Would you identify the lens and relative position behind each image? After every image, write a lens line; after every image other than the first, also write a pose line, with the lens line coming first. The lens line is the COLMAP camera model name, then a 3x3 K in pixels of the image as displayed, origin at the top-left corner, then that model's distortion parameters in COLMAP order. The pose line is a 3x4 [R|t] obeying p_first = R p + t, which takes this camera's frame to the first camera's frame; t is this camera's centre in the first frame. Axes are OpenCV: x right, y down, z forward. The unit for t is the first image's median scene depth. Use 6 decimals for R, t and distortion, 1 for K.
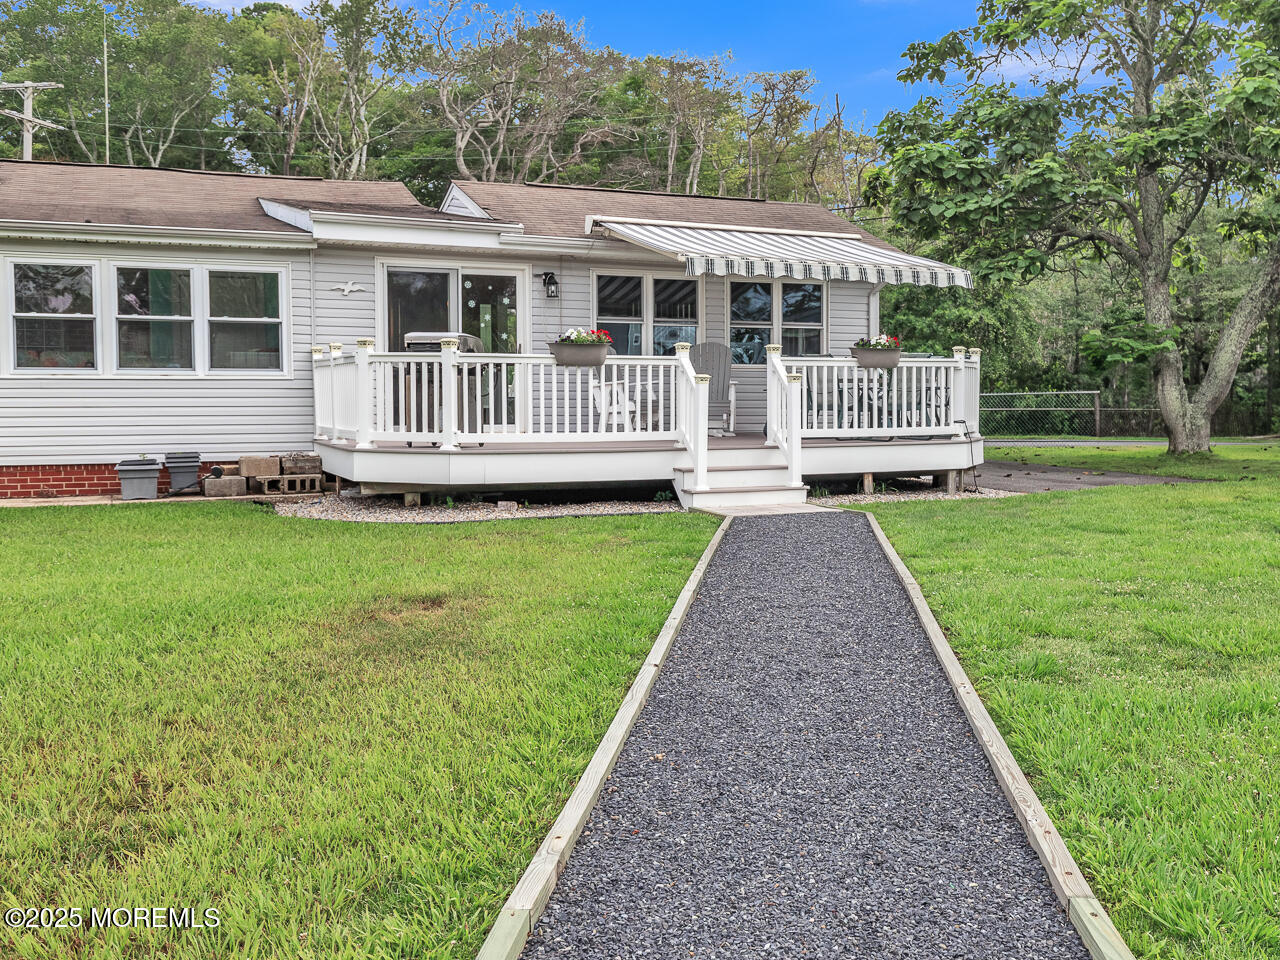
lens RADIAL K [[1087.4, 0, 640.0], [0, 1087.4, 480.0], [0, 0, 1]] dist [0.010933, -0.000546]
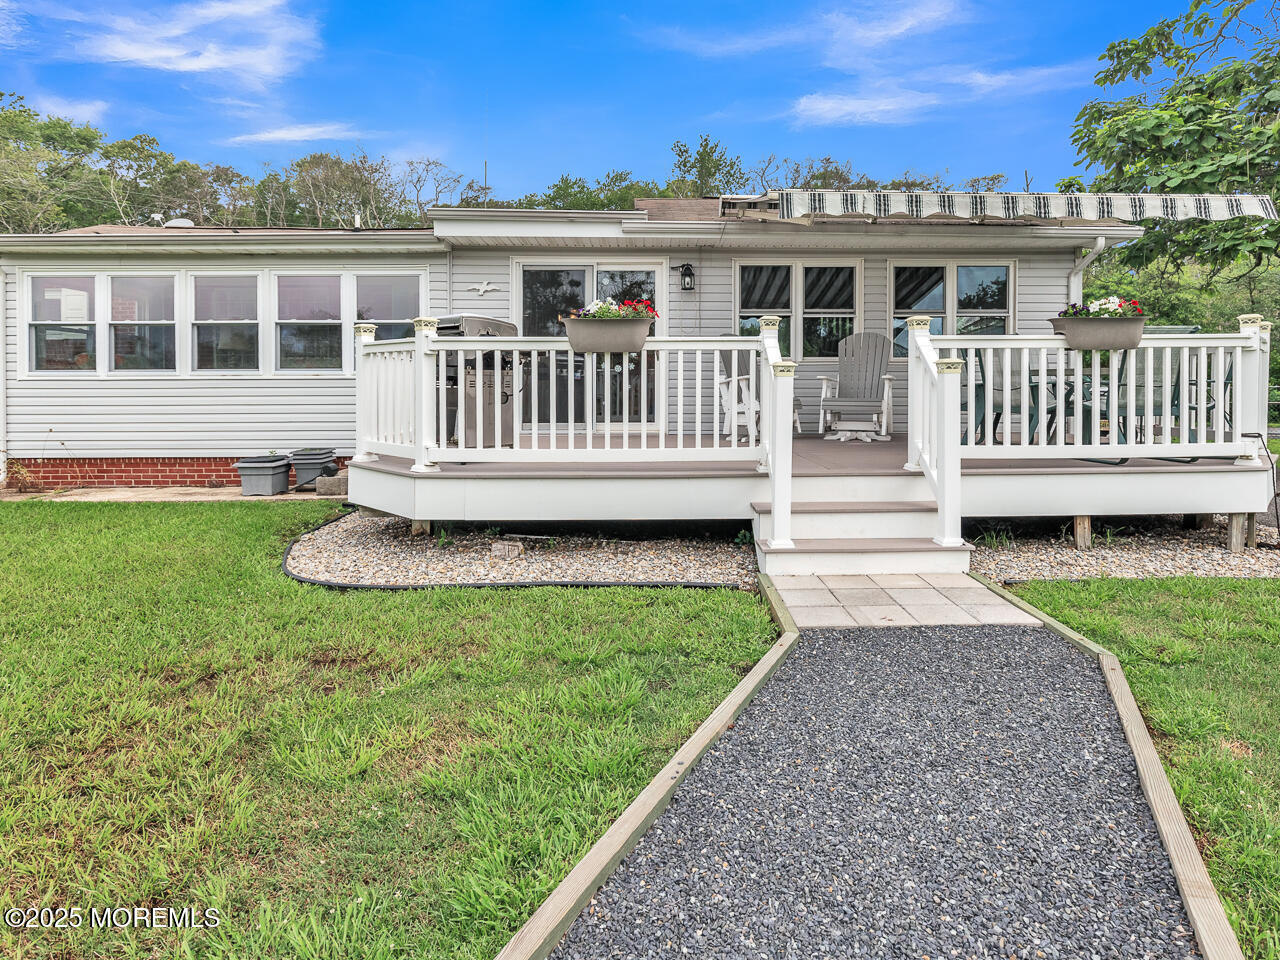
lens RADIAL K [[677.1, 0, 639.2], [0, 677.1, 425.1], [0, 0, 1]] dist [-0.000847, -0.000592]
pose [[0.943575, 0.013871, -0.330868, 0.093156], [-0.022502, 0.999499, -0.022269, -0.043262], [0.330393, 0.028458, 0.943414, 0.525645]]
